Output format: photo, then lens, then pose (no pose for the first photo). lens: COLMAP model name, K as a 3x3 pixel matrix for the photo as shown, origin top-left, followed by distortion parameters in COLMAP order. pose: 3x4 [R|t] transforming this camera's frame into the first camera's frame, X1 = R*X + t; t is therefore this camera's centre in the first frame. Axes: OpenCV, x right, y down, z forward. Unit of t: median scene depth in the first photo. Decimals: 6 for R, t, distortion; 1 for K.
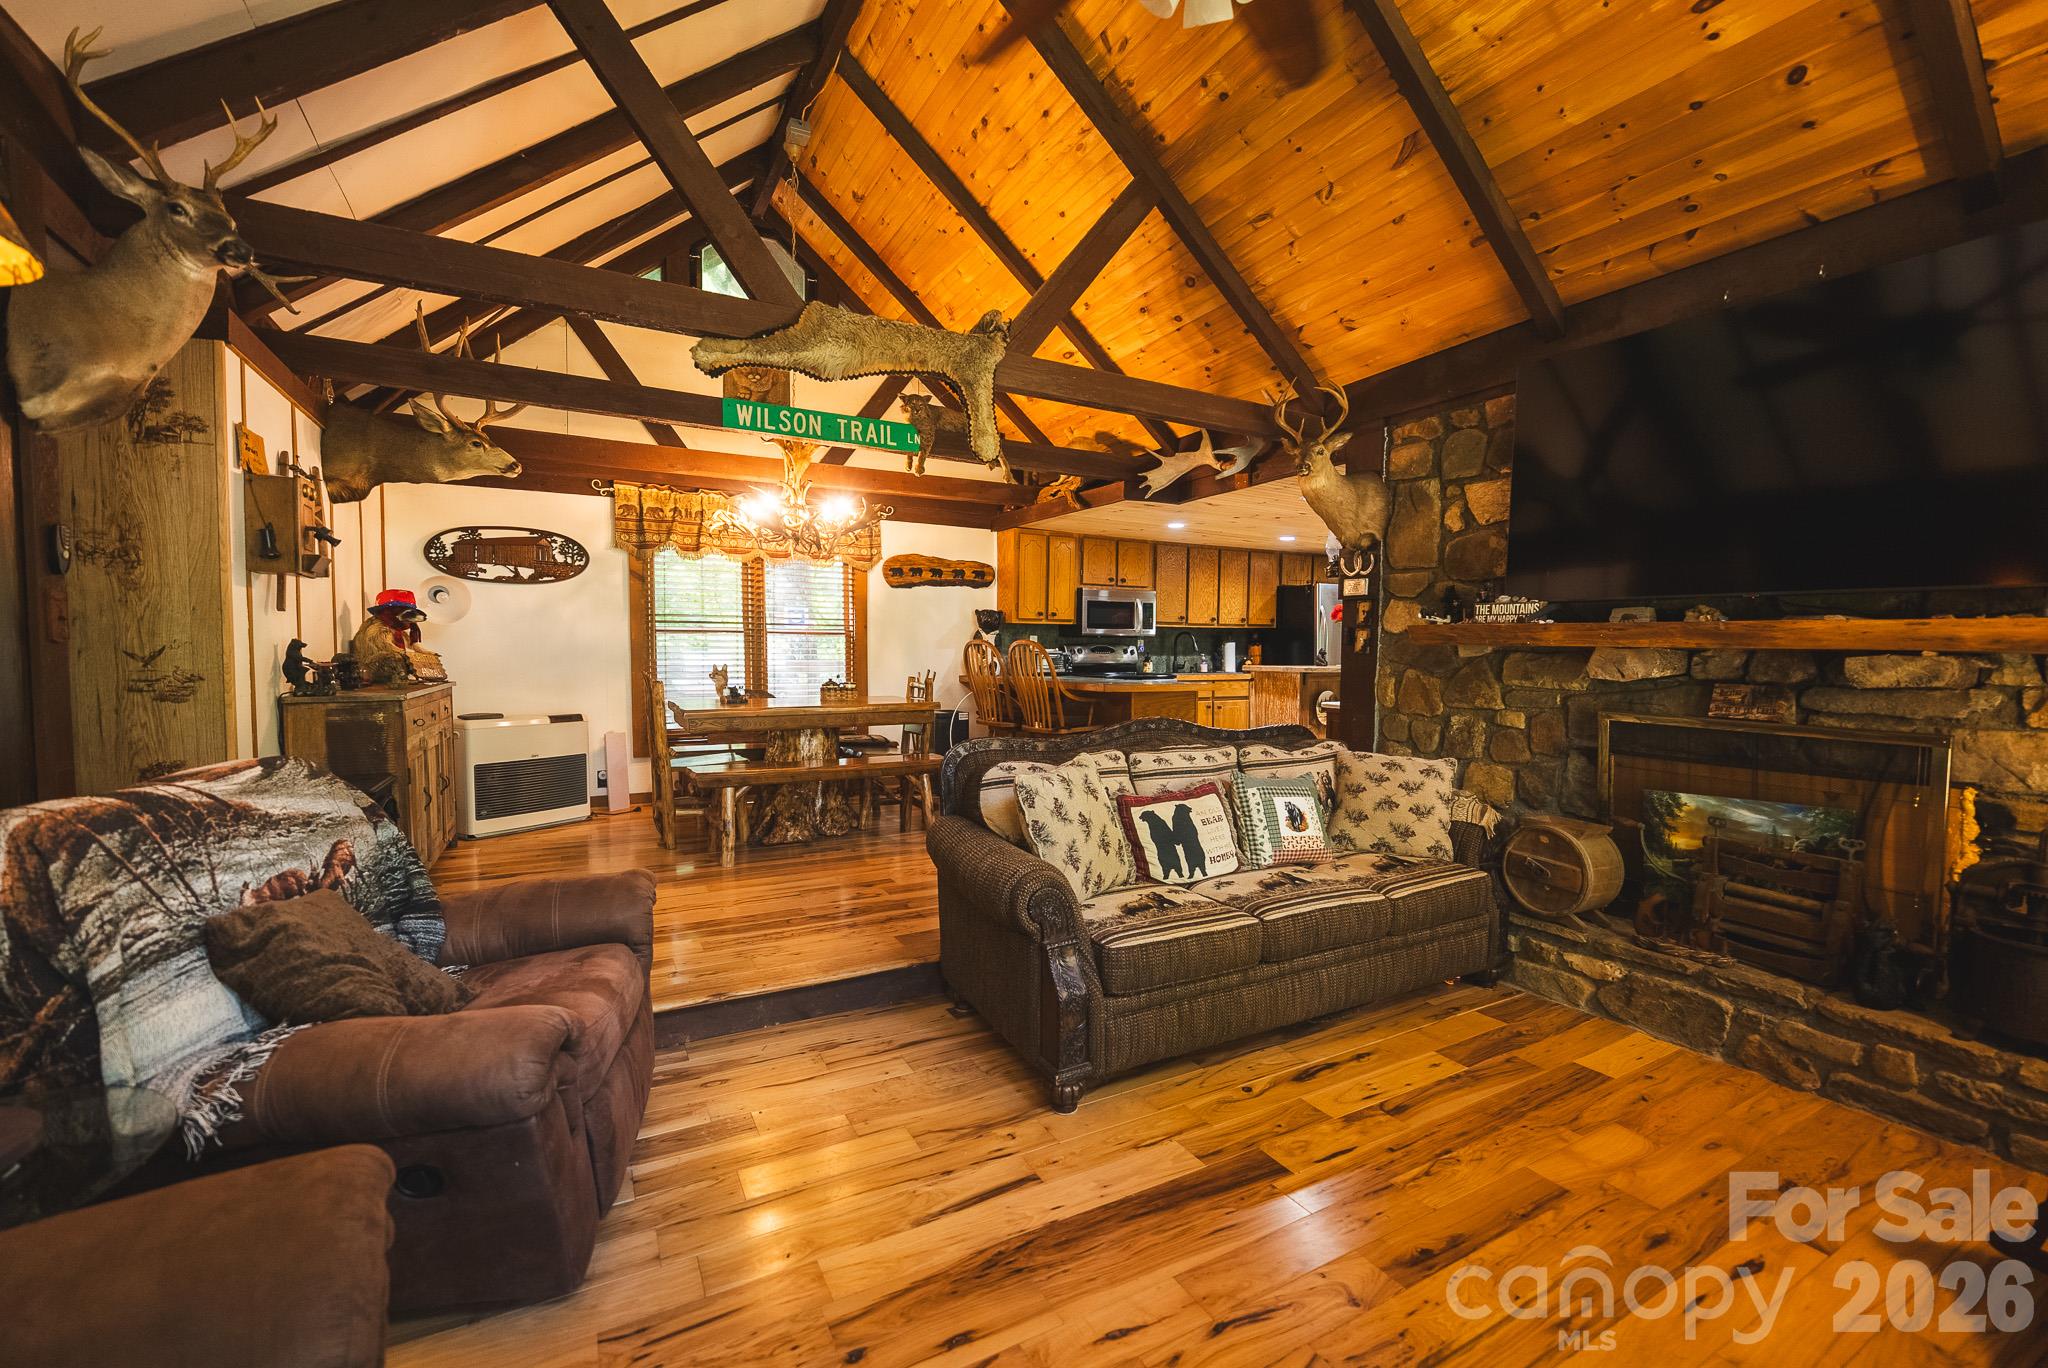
lens RADIAL K [[852.2, 0, 1021.0], [0, 852.2, 697.0], [0, 0, 1]] dist [-0.028635, 0.003608]
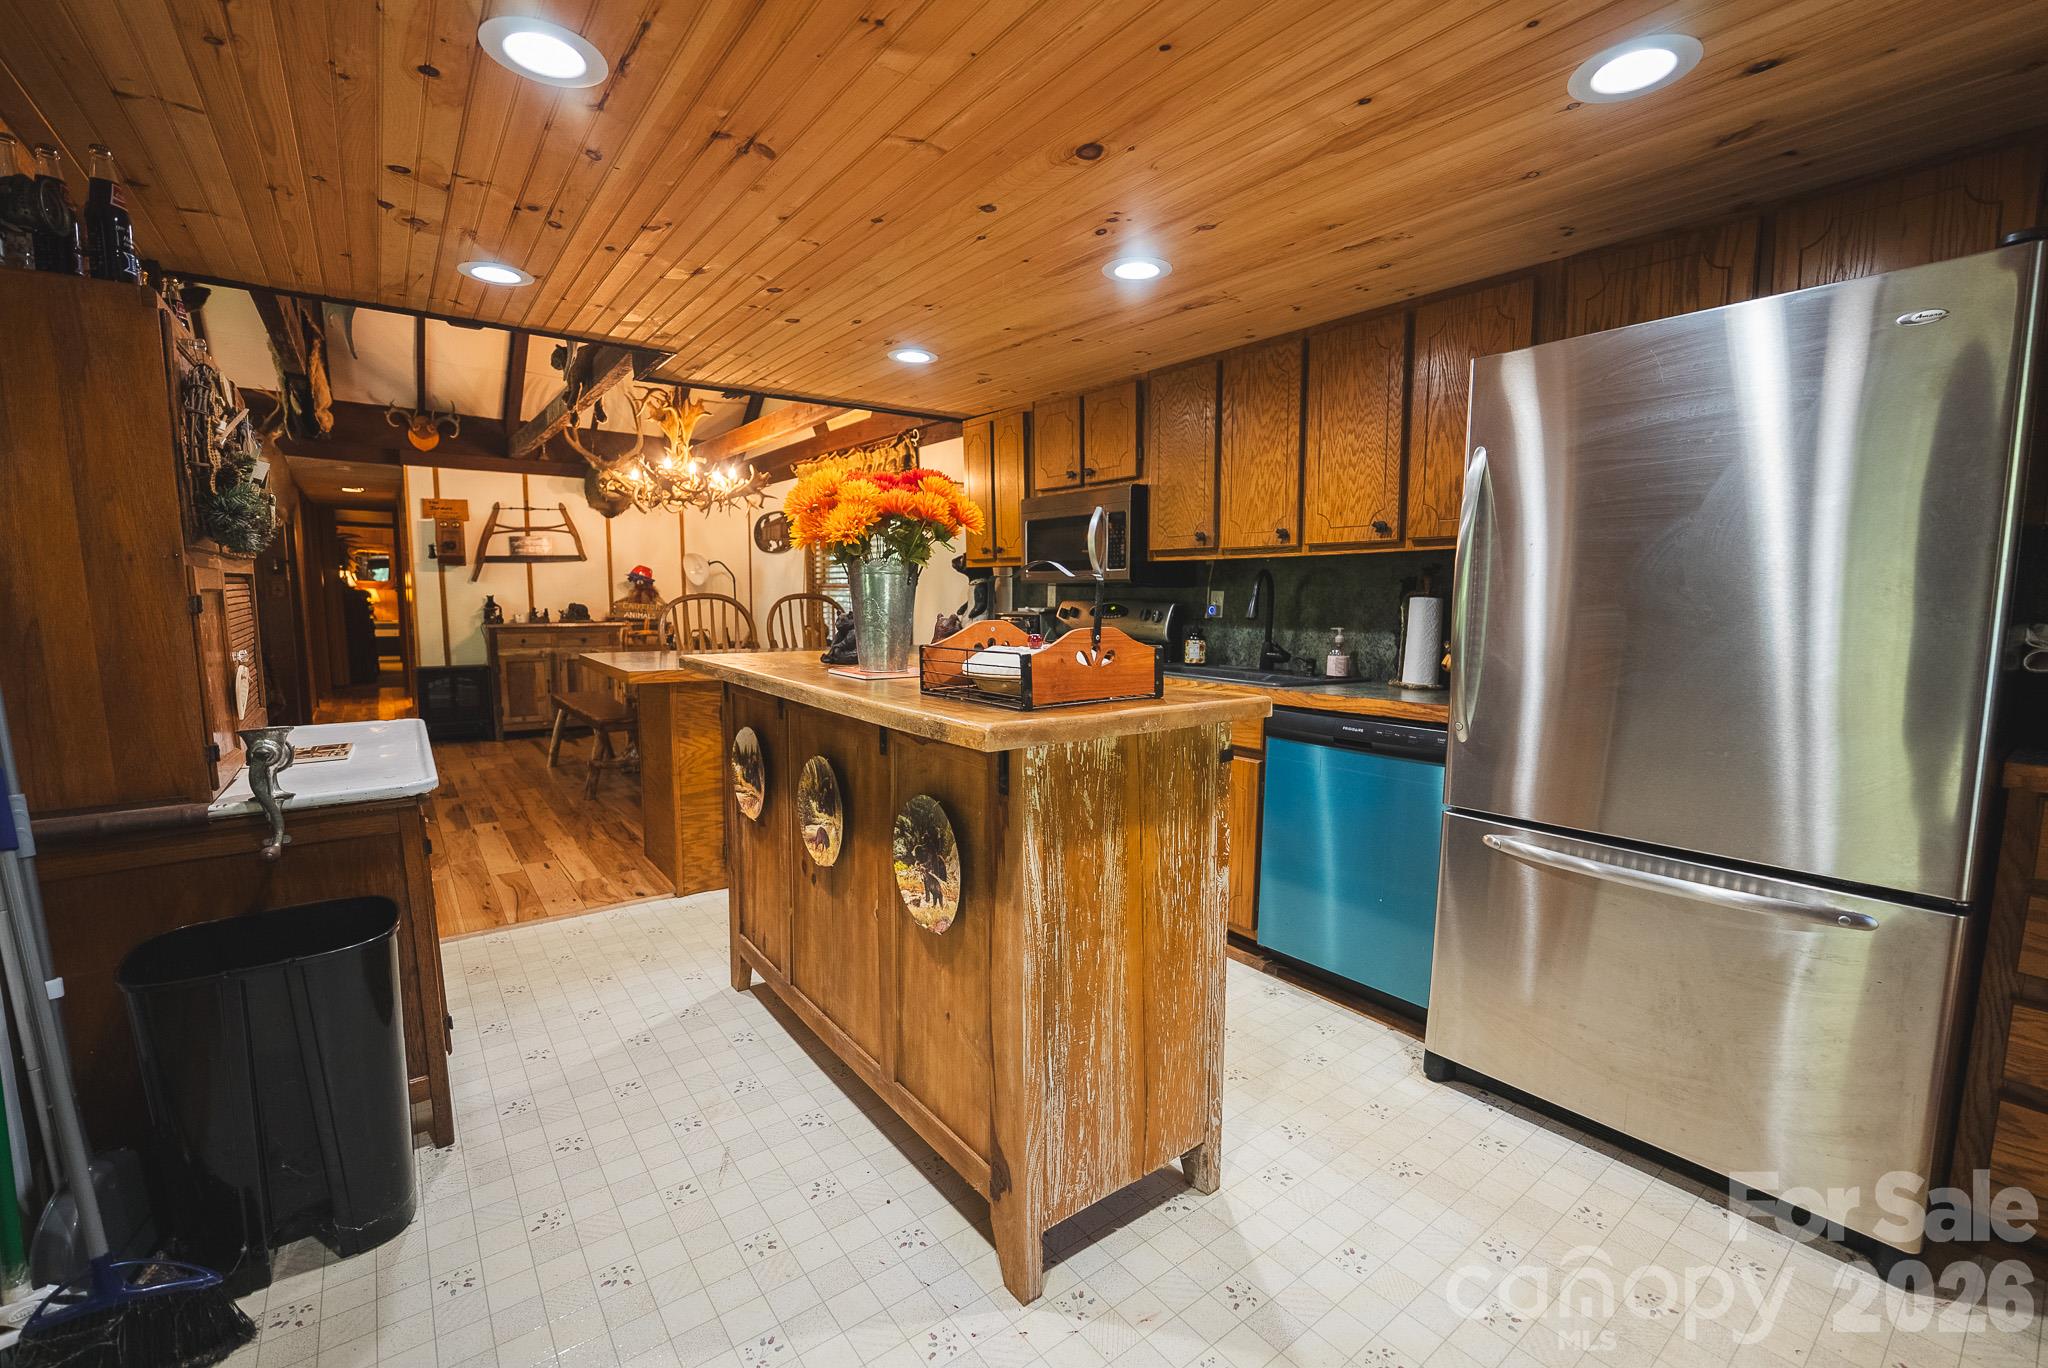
lens RADIAL K [[862.4, 0, 1042.6], [0, 862.4, 689.8], [0, 0, 1]] dist [-0.027692, 0.002647]
pose [[0.168142, 0.105444, -0.980107, 0.594124], [-0.062388, 0.993408, 0.096172, -0.053944], [0.983787, 0.044976, 0.173612, 0.845967]]
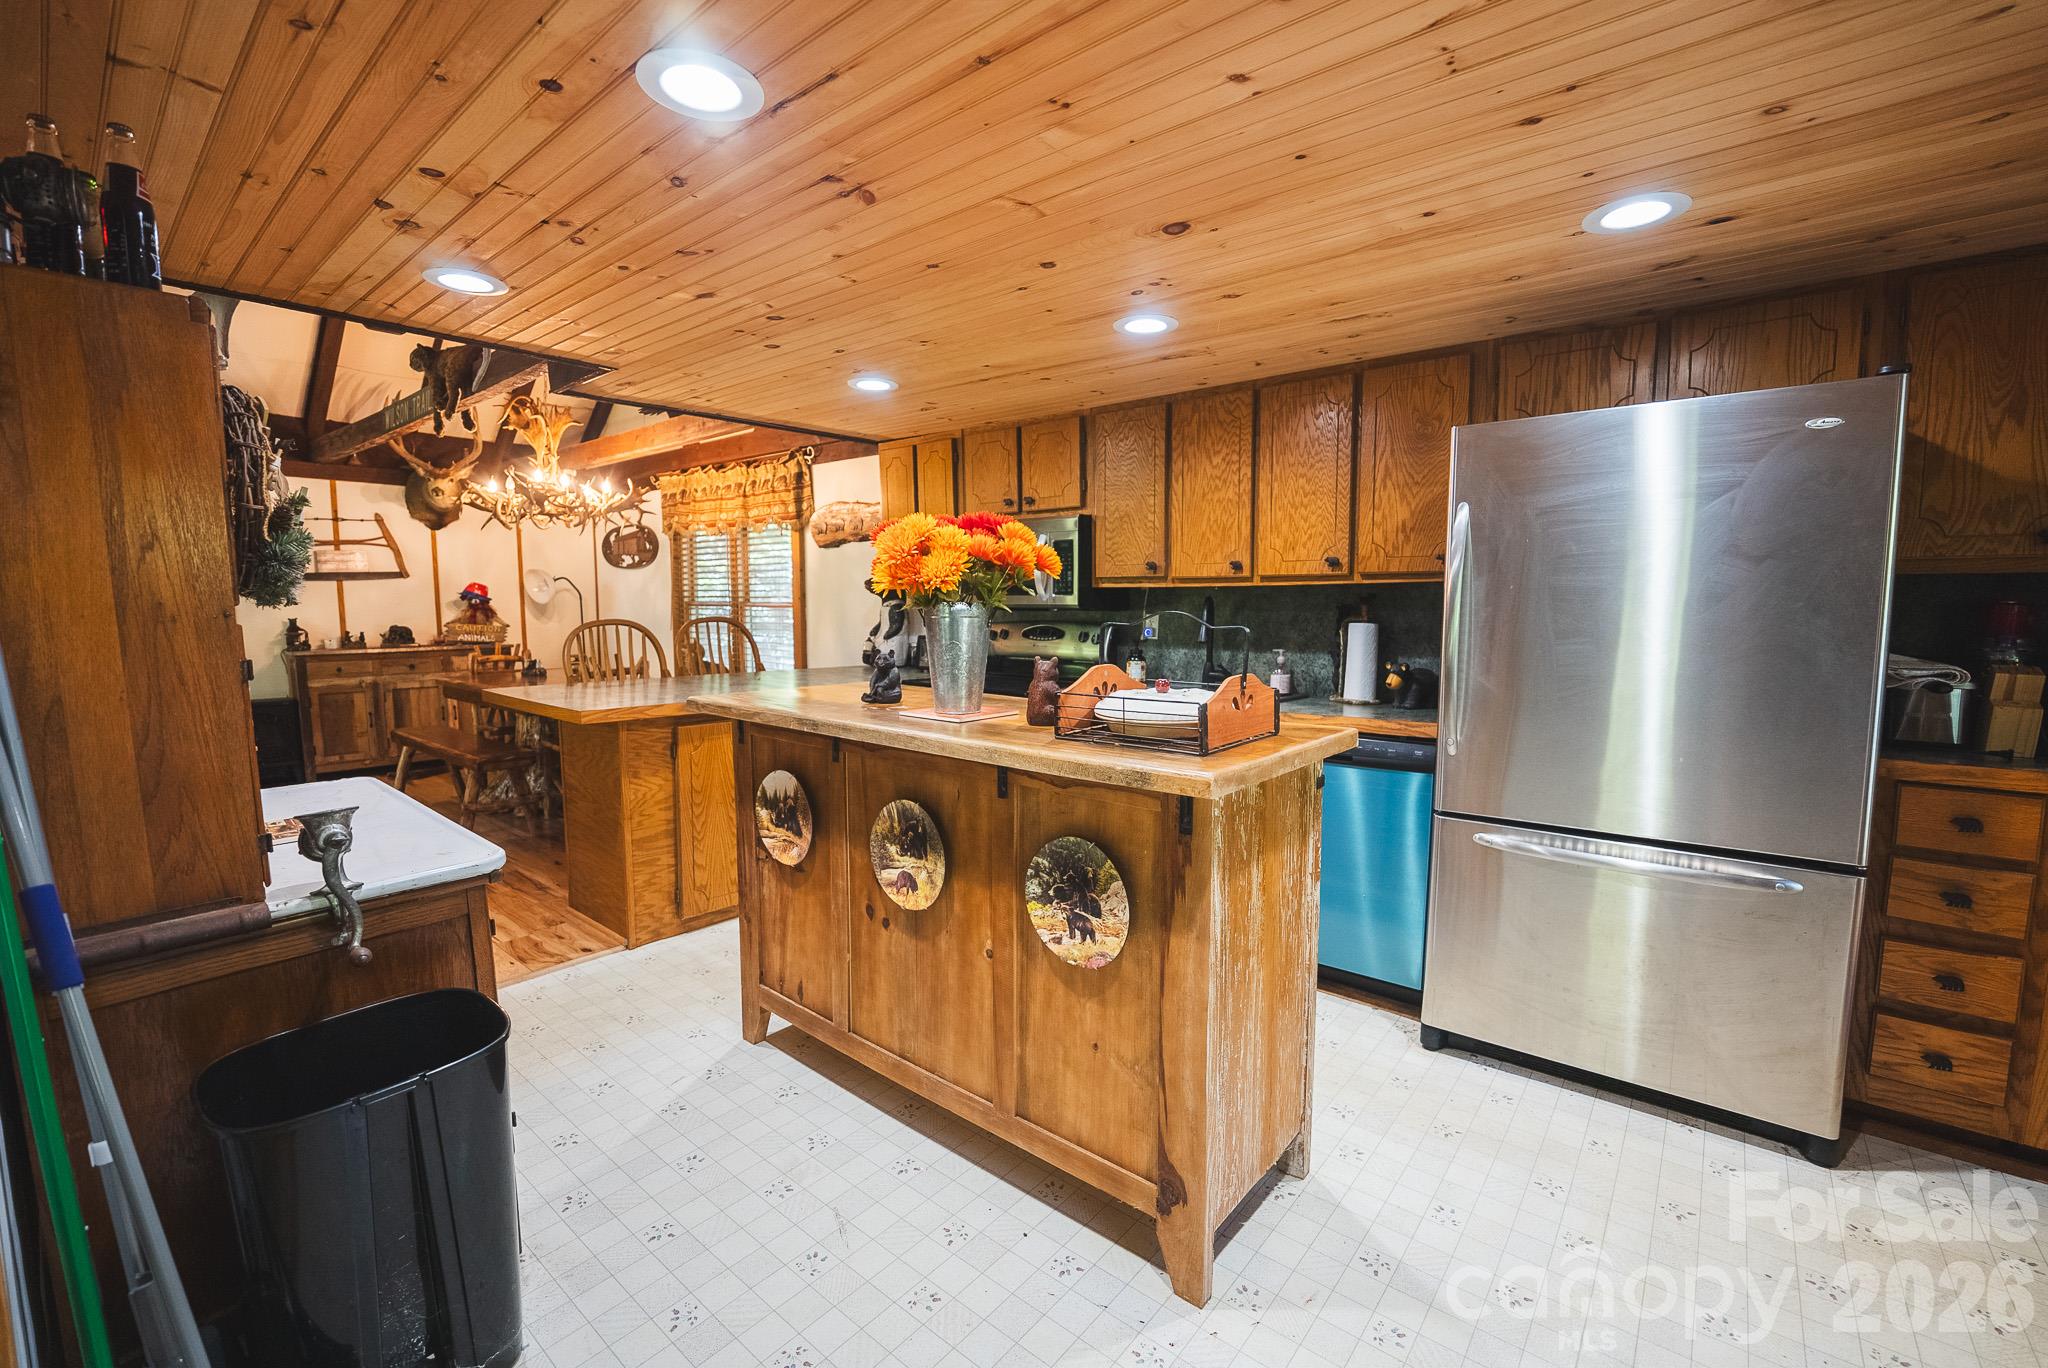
lens RADIAL K [[851.6, 0, 1037.1], [0, 851.6, 686.1], [0, 0, 1]] dist [-0.025515, 0.000314]
pose [[0.380665, 0.087999, -0.920516, 0.578976], [-0.052041, 0.995923, 0.073687, -0.059750], [0.923248, 0.019854, 0.383692, 0.767195]]
